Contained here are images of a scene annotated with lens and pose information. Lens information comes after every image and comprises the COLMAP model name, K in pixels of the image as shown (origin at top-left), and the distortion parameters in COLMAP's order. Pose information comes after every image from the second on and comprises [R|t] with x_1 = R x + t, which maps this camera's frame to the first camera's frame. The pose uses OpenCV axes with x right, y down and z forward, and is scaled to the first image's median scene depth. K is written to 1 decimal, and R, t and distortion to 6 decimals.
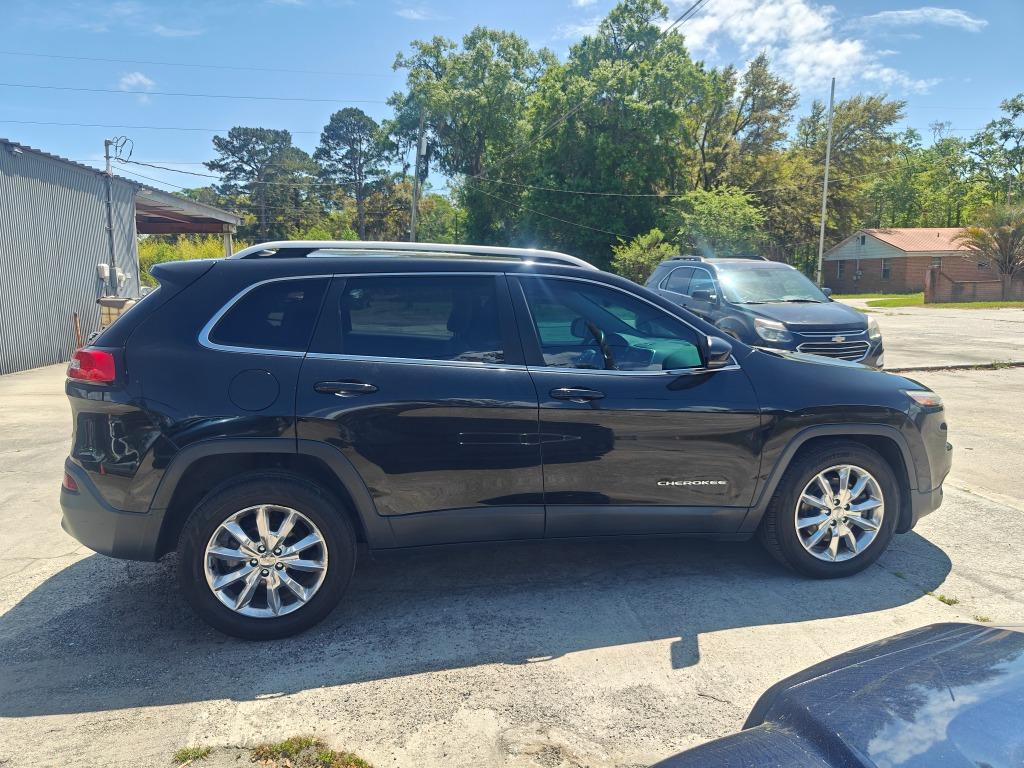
lens RADIAL K [[709.9, 0, 516.1], [0, 709.9, 404.4], [0, 0, 1]] dist [0.009071, -0.002303]
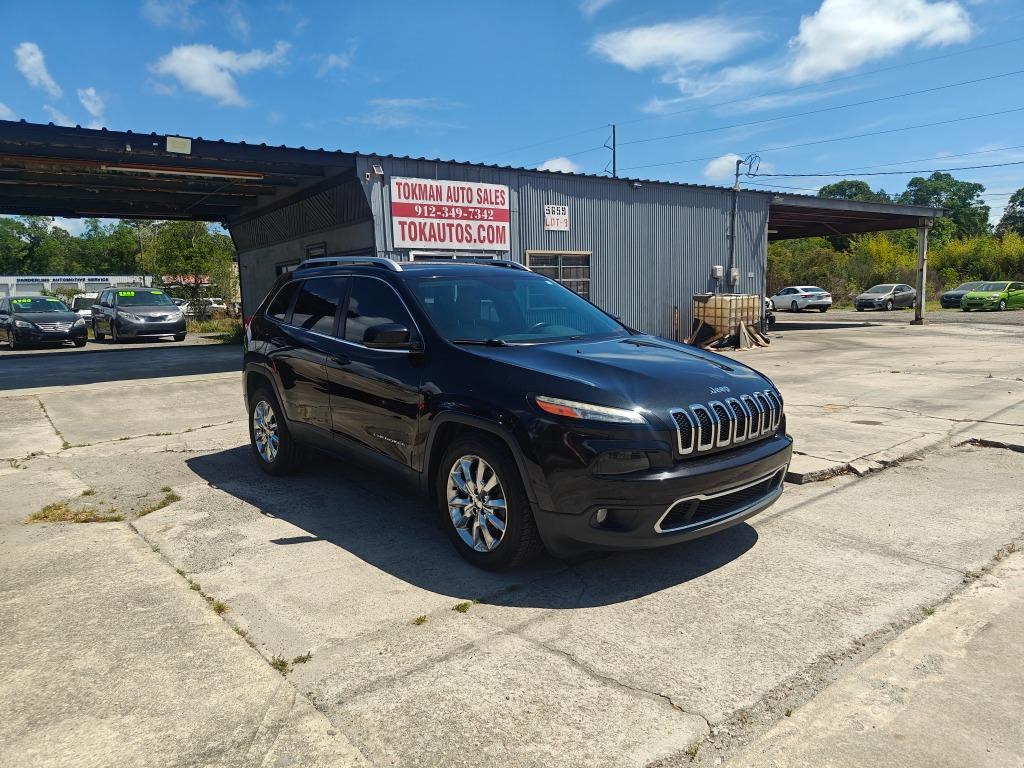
lens RADIAL K [[709.9, 0, 516.1], [0, 709.9, 404.4], [0, 0, 1]] dist [0.009071, -0.002303]
pose [[0.486533, 0.136731, -0.862896, 1.582409], [-0.133826, 0.987685, 0.081049, -0.090166], [0.863352, 0.076045, 0.498839, 0.629063]]
